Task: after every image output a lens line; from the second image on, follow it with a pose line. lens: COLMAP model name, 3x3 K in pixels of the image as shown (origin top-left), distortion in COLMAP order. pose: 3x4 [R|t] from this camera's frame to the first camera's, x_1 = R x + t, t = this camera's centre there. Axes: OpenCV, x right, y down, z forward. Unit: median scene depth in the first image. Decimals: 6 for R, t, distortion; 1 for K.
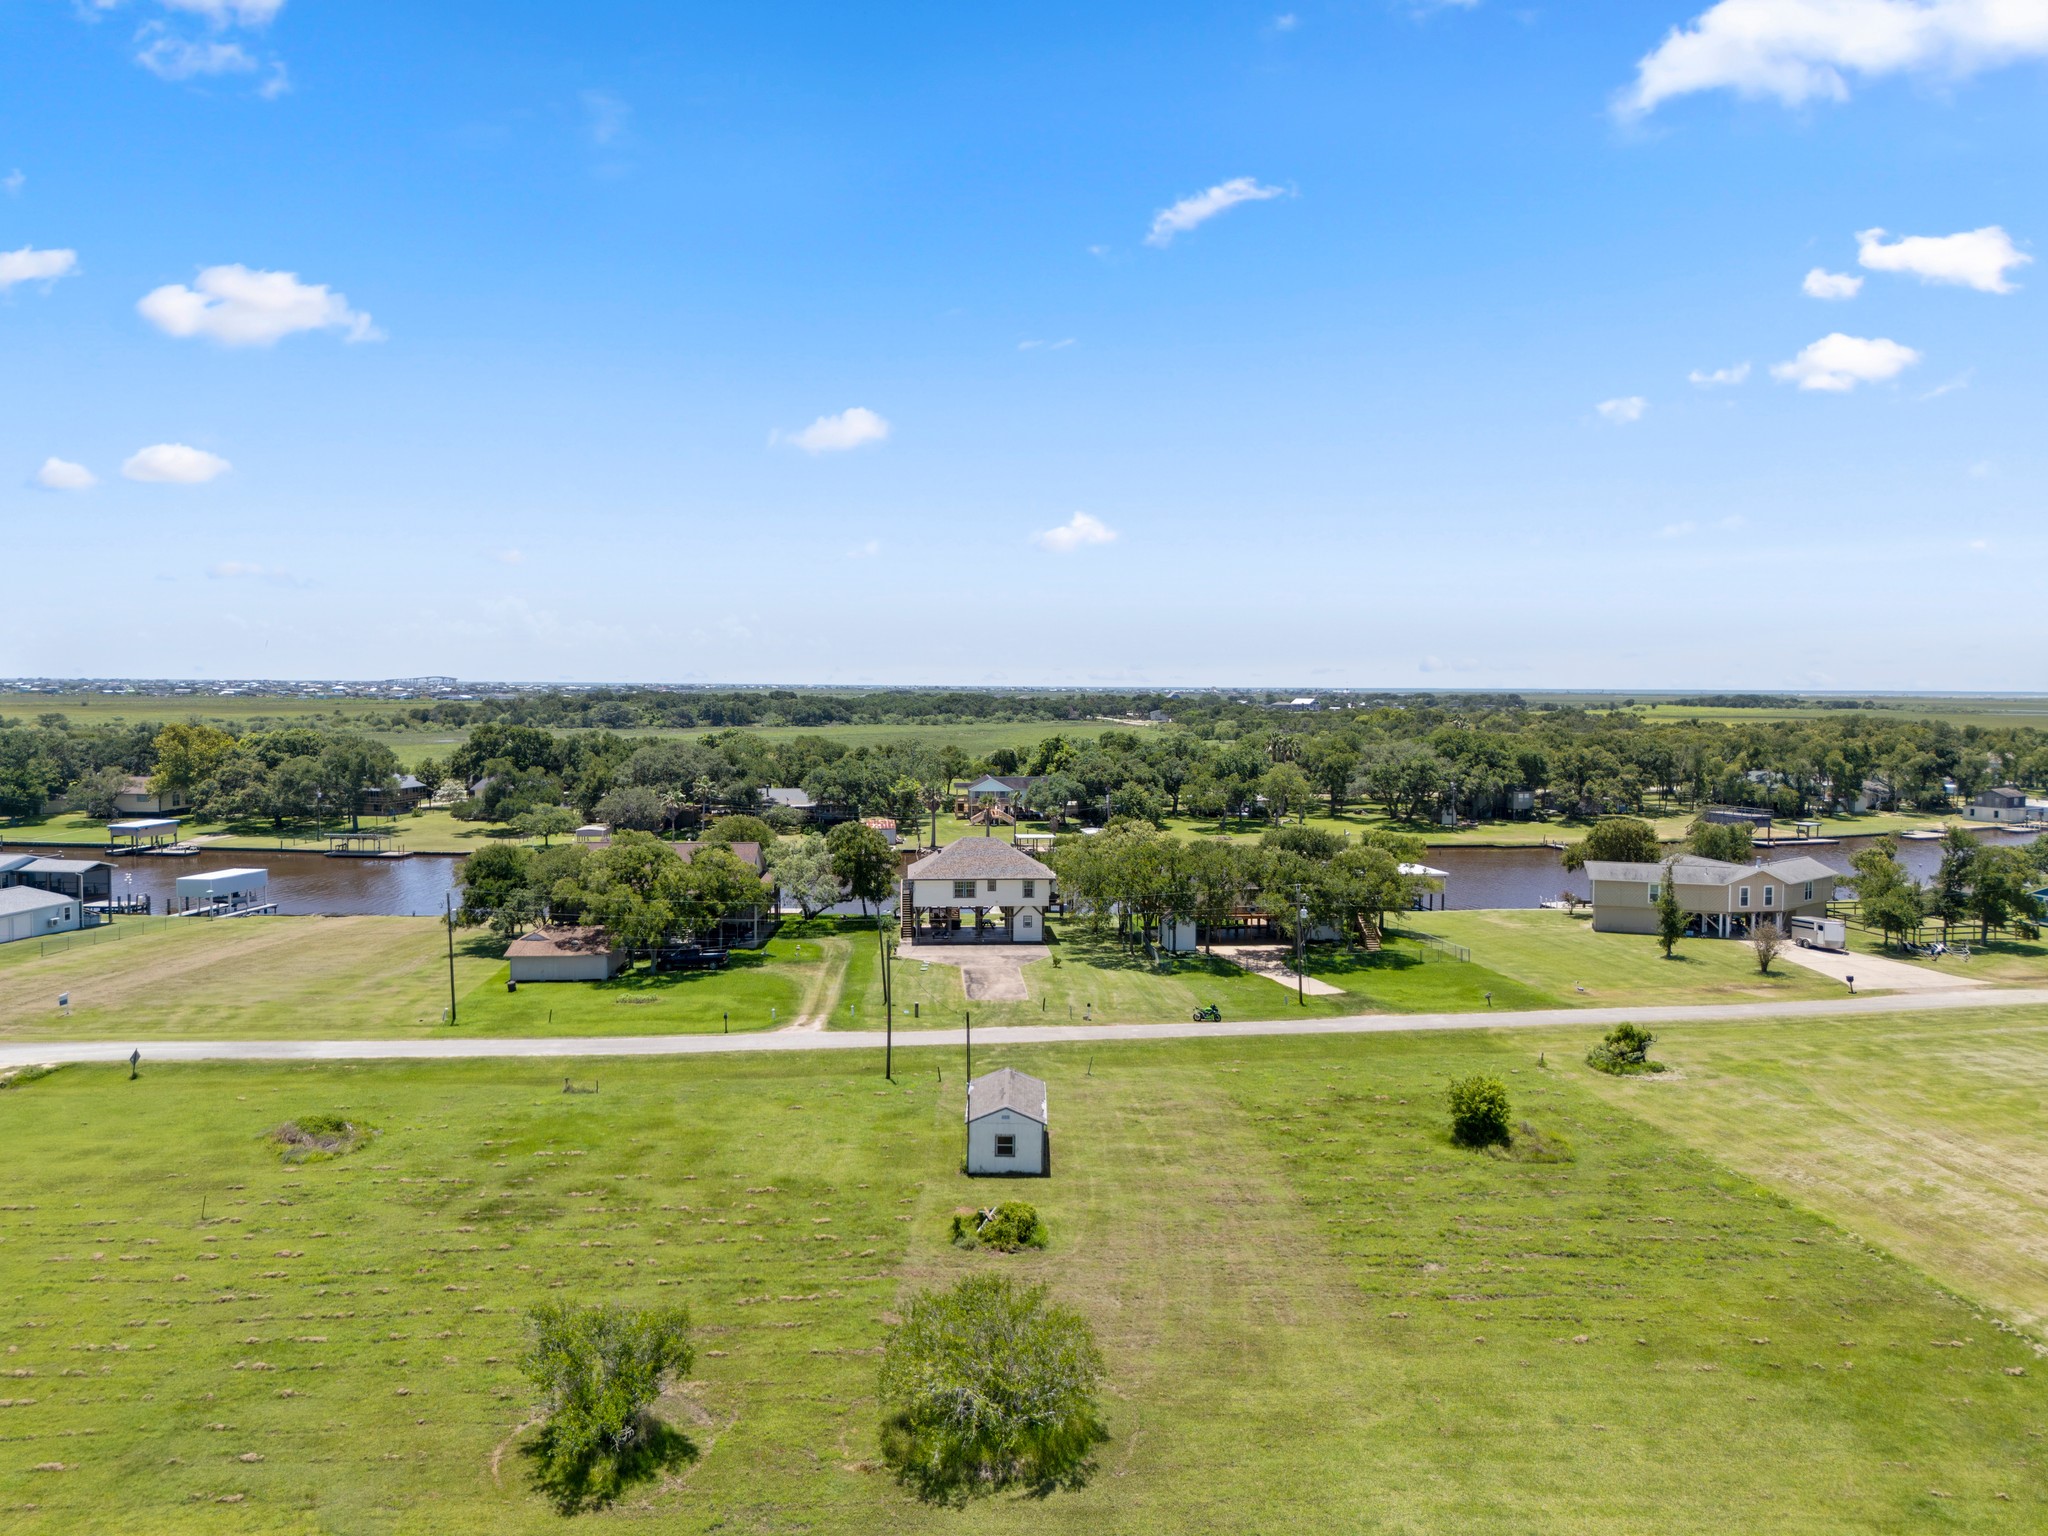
lens RADIAL K [[1490.4, 0, 1039.2], [0, 1490.4, 821.1], [0, 0, 1]] dist [0.045849, -0.007267]
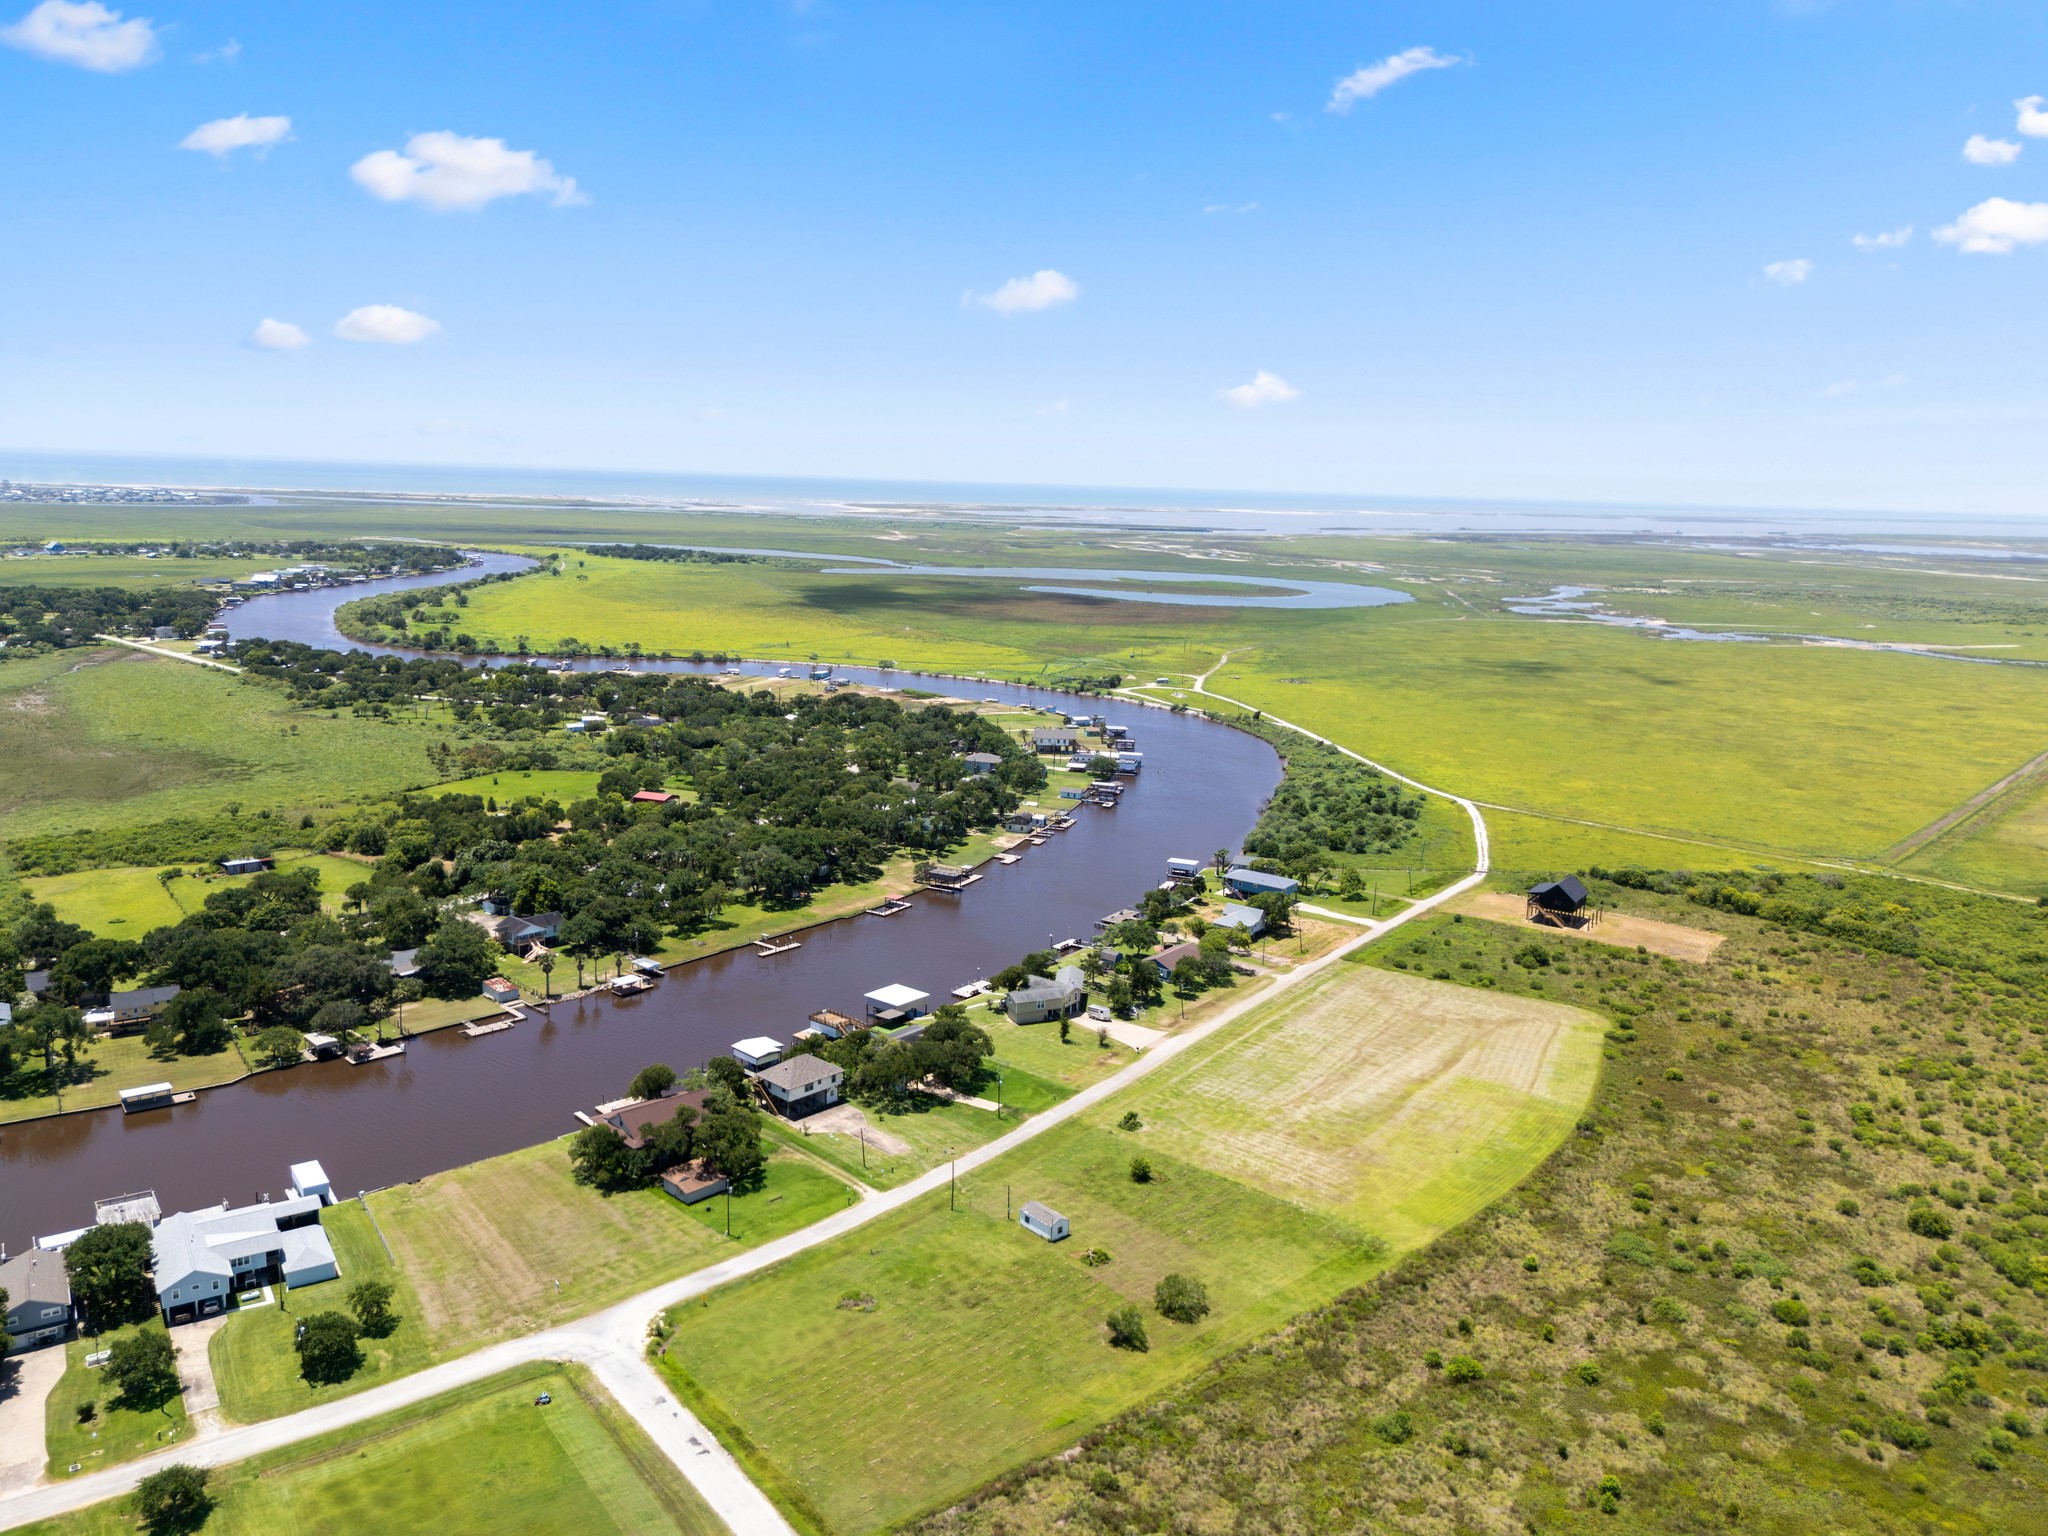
lens RADIAL K [[1565.4, 0, 1010.5], [0, 1565.4, 820.5], [0, 0, 1]] dist [0.094080, -0.114704]
pose [[0.735416, -0.142519, 0.662458, -0.685024], [0.027069, 0.983030, 0.181435, -0.390637], [-0.677074, -0.115498, 0.726795, -0.396632]]
